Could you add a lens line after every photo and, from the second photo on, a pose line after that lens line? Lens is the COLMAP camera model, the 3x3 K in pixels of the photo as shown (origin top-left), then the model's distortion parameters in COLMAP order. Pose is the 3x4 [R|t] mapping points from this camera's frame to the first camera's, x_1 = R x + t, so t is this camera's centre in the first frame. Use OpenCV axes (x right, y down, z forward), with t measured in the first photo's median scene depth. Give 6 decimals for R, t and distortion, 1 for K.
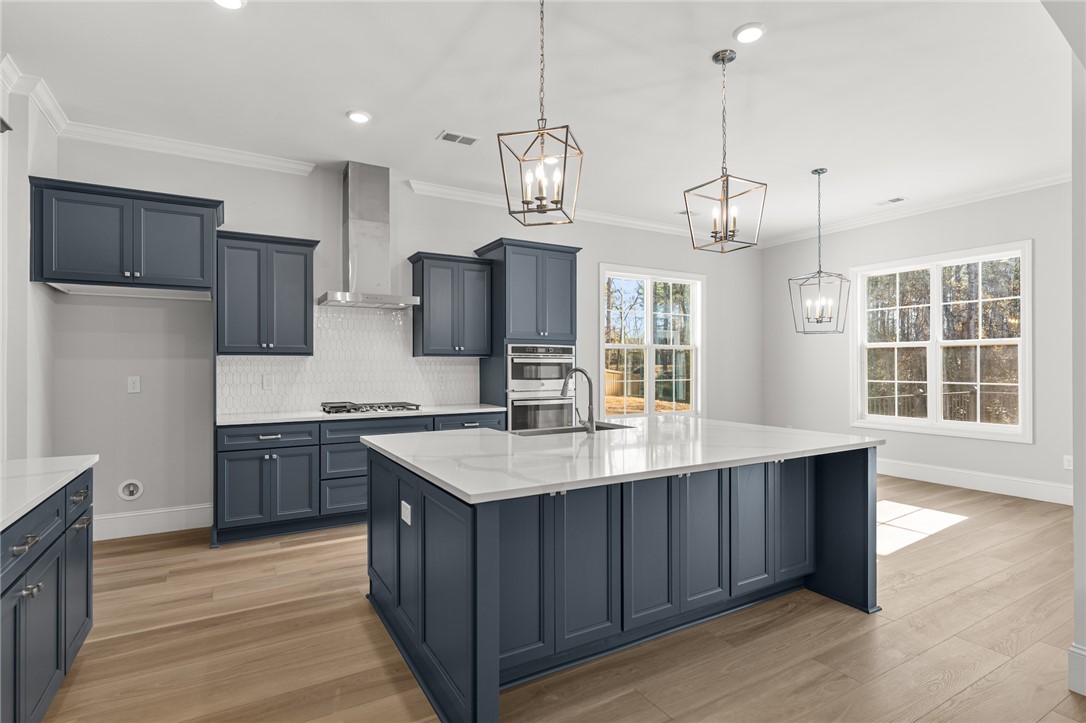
lens RADIAL K [[535.7, 0, 544.2], [0, 535.7, 364.9], [0, 0, 1]] dist [0.001576, -0.000419]
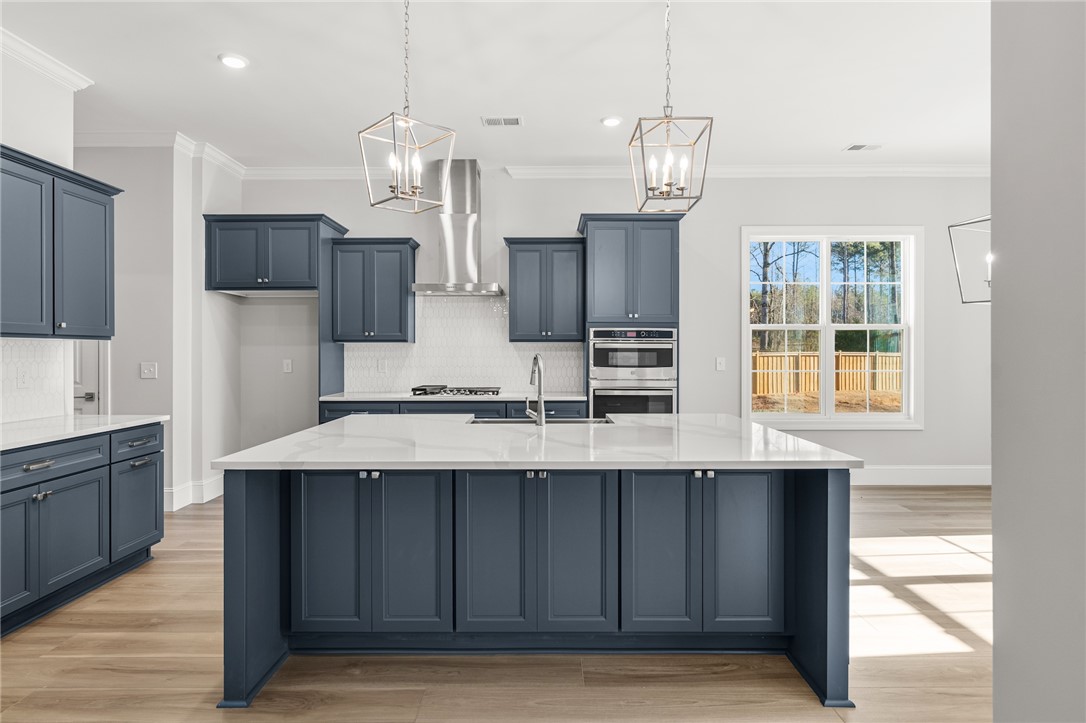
lens RADIAL K [[588.8, 0, 545.2], [0, 588.8, 351.6], [0, 0, 1]] dist [-0.000842, 0.000877]
pose [[0.863126, 0.001418, -0.504987, 0.378485], [-0.001097, 0.999999, 0.000933, 0.000498], [0.504988, -0.000251, 0.863126, 0.085310]]
